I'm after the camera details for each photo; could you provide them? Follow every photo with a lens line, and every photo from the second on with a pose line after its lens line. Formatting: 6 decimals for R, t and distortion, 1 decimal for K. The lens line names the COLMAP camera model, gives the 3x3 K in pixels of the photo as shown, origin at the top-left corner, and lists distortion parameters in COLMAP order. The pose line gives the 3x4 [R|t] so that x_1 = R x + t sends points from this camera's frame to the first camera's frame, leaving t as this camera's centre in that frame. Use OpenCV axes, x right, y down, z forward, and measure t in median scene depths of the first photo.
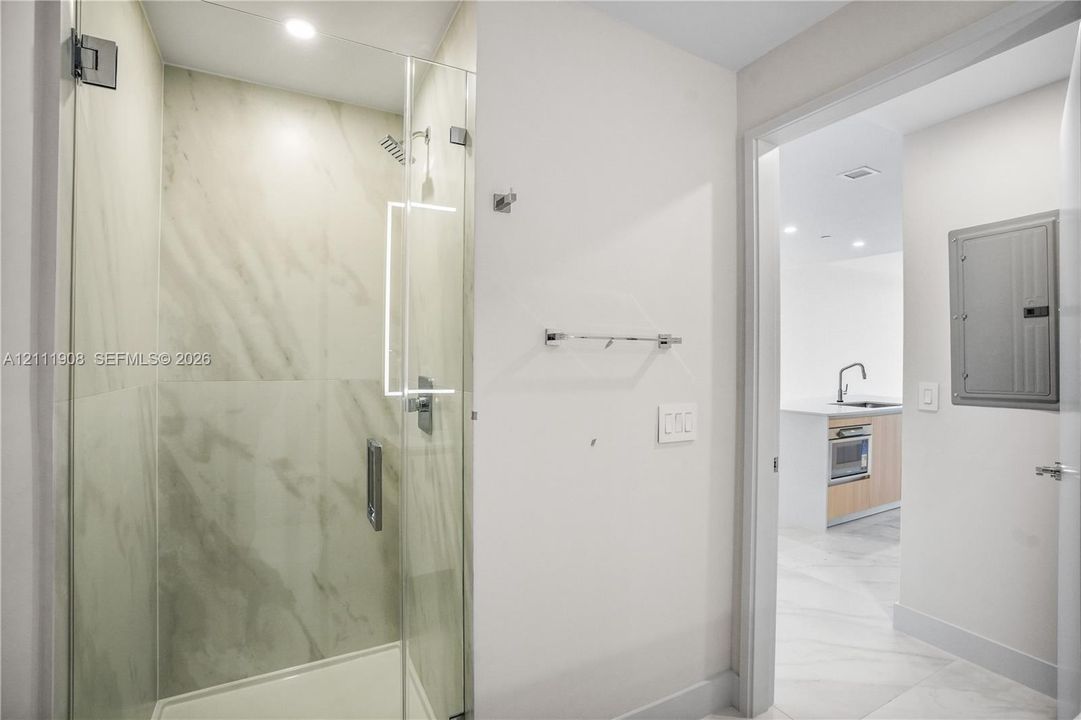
lens RADIAL K [[500.8, 0, 540.7], [0, 500.8, 363.4], [0, 0, 1]] dist [-0.015850, 0.000628]
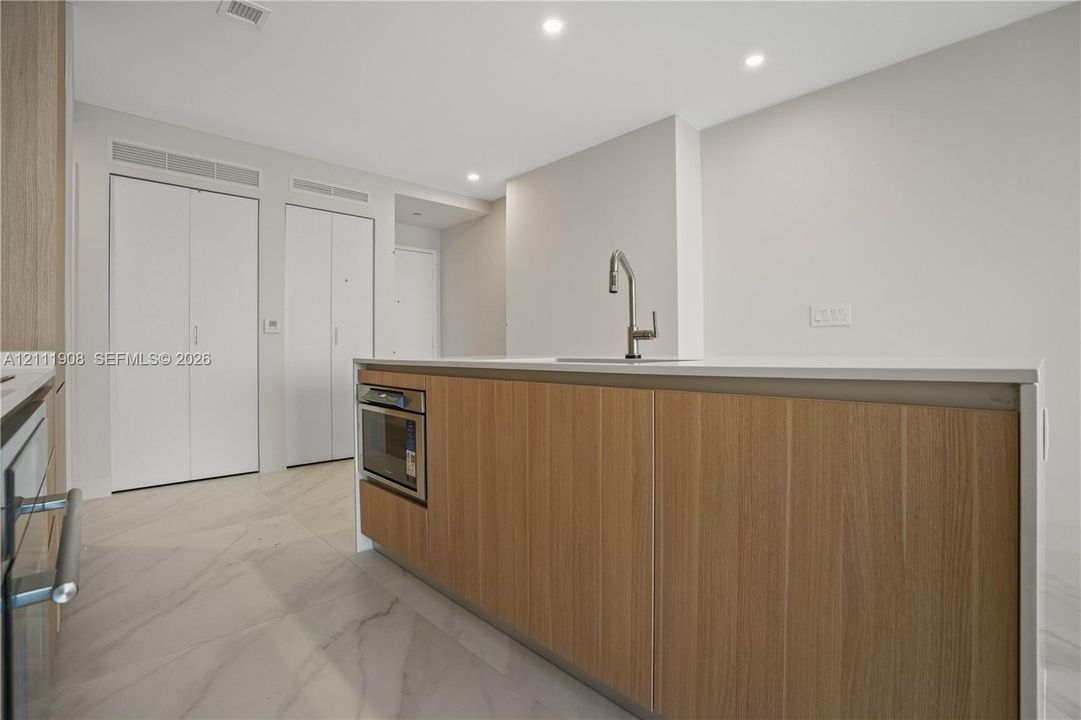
lens RADIAL K [[493.9, 0, 538.9], [0, 493.9, 349.2], [0, 0, 1]] dist [-0.059925, 0.000202]
pose [[0.256856, -0.005686, -0.966433, 1.133316], [0.001139, 0.999984, -0.005581, 0.088039], [0.966449, 0.000333, 0.256859, 0.994653]]
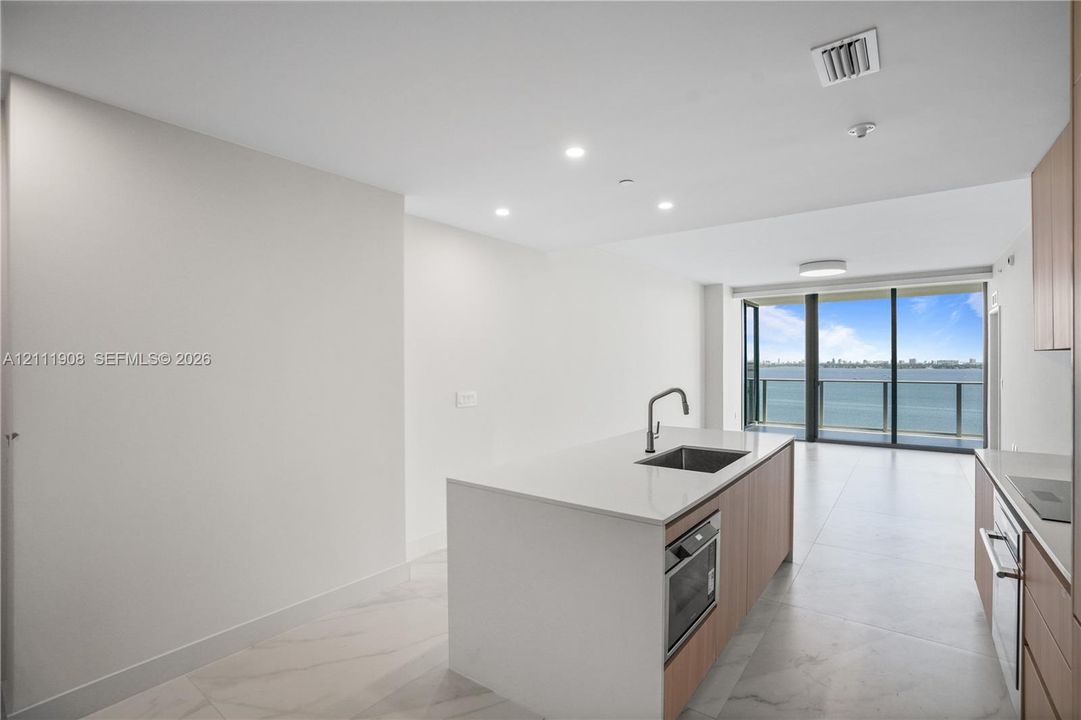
lens RADIAL K [[500.8, 0, 540.7], [0, 500.8, 363.4], [0, 0, 1]] dist [-0.015850, 0.000628]
pose [[0.910346, -0.005345, 0.413814, 0.266304], [0.006489, 0.999978, -0.001358, -0.036764], [-0.413797, 0.003922, 0.910361, 0.587107]]
